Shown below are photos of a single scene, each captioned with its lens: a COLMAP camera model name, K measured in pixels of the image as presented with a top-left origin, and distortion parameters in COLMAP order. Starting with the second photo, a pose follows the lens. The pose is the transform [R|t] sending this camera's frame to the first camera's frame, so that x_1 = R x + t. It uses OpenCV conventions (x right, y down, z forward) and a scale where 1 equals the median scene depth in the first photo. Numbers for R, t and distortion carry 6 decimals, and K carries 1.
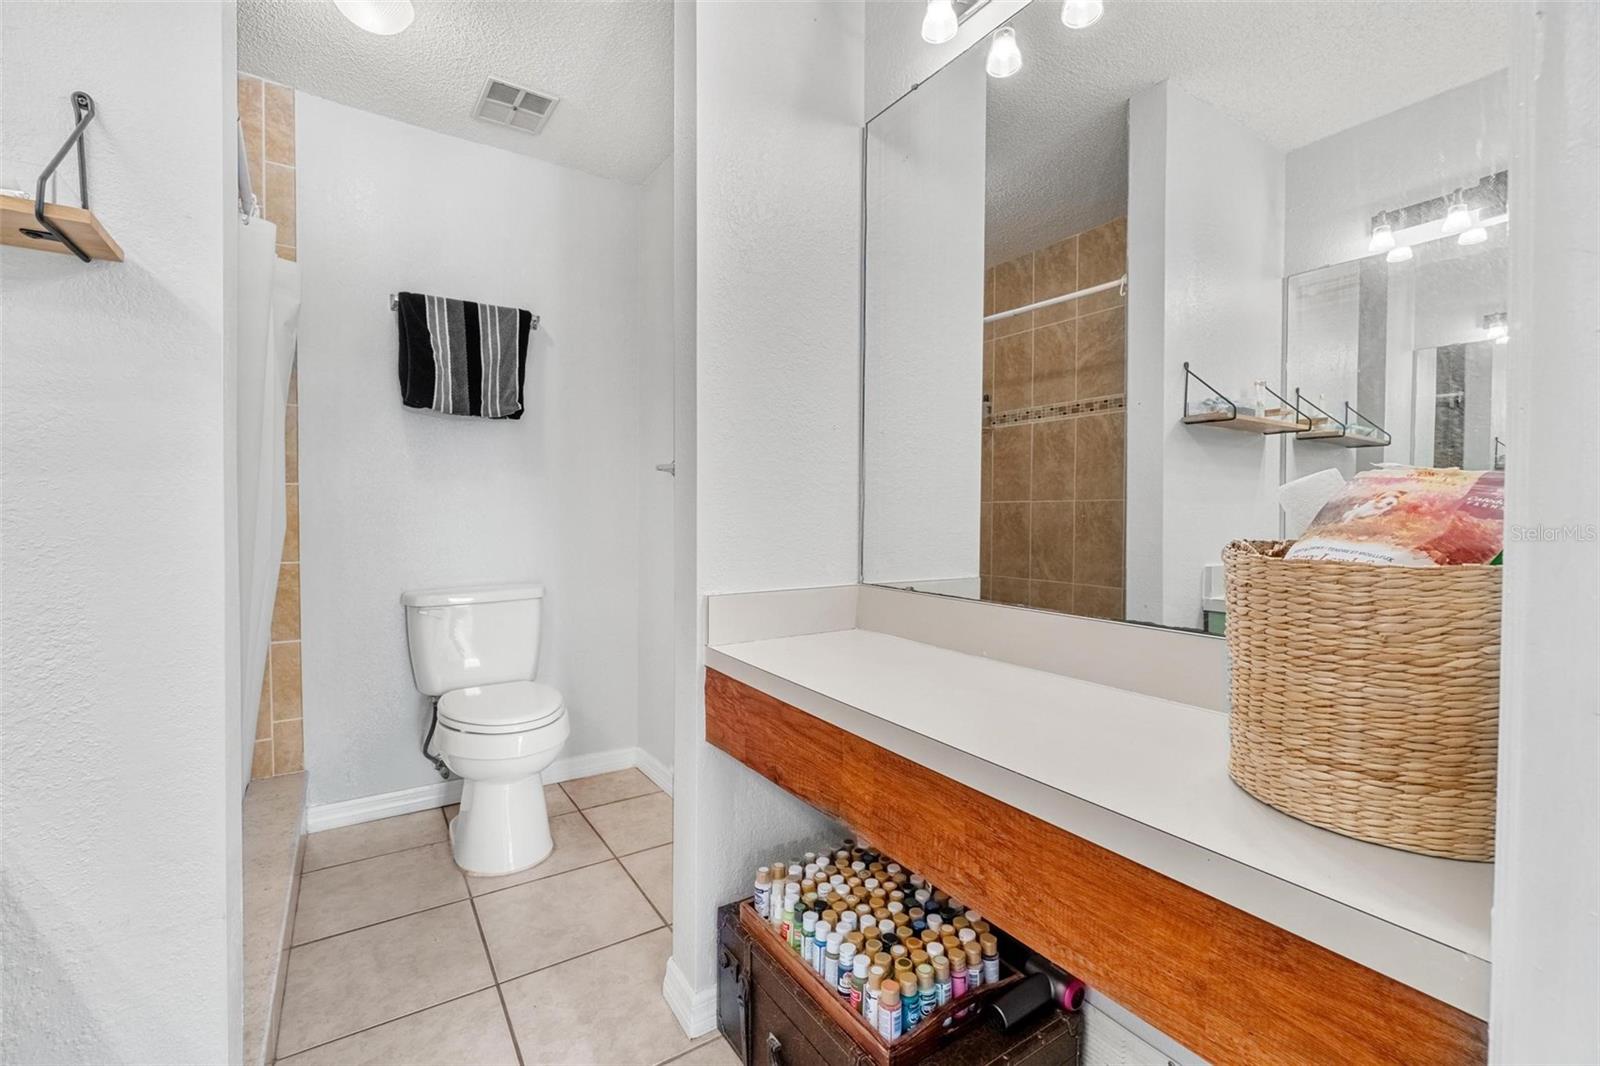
lens RADIAL K [[679.7, 0, 800.0], [0, 679.7, 533.0], [0, 0, 1]] dist [-0.013164, 0.000194]
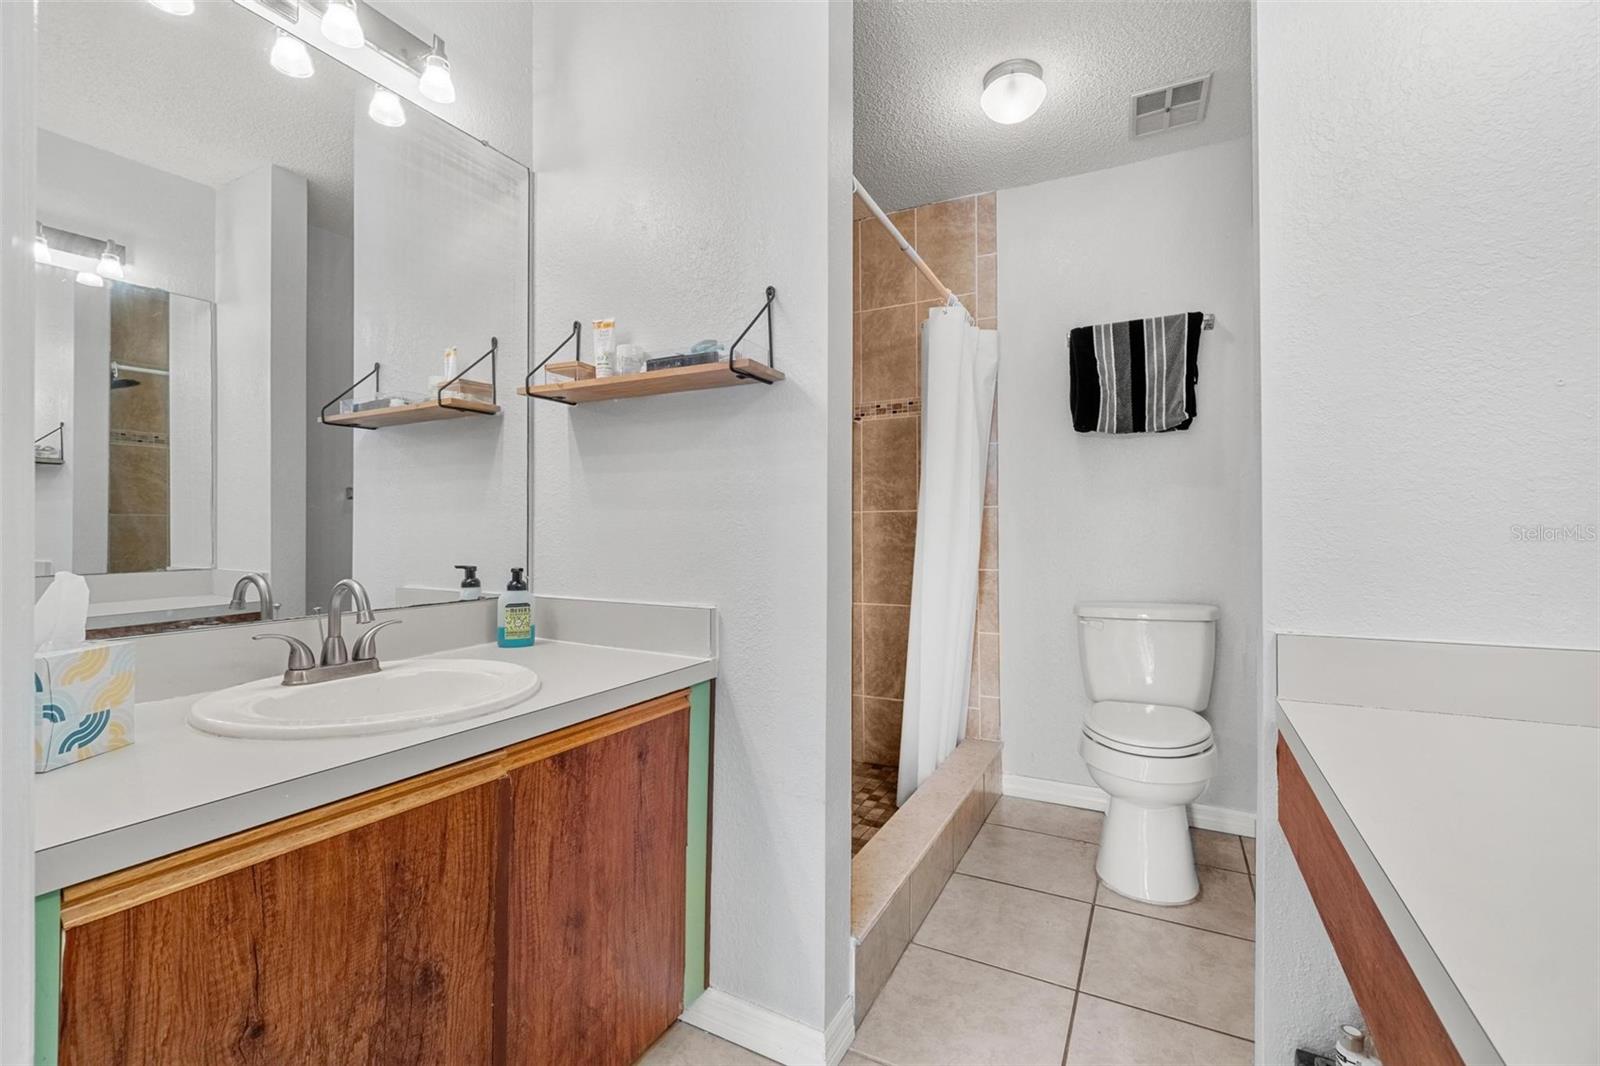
lens RADIAL K [[679.7, 0, 800.0], [0, 679.7, 533.0], [0, 0, 1]] dist [-0.013164, 0.000194]
pose [[0.476083, -0.002066, -0.879398, 0.166655], [-0.017223, 0.999784, -0.011673, -0.003209], [0.879232, 0.020703, 0.475944, 0.086059]]
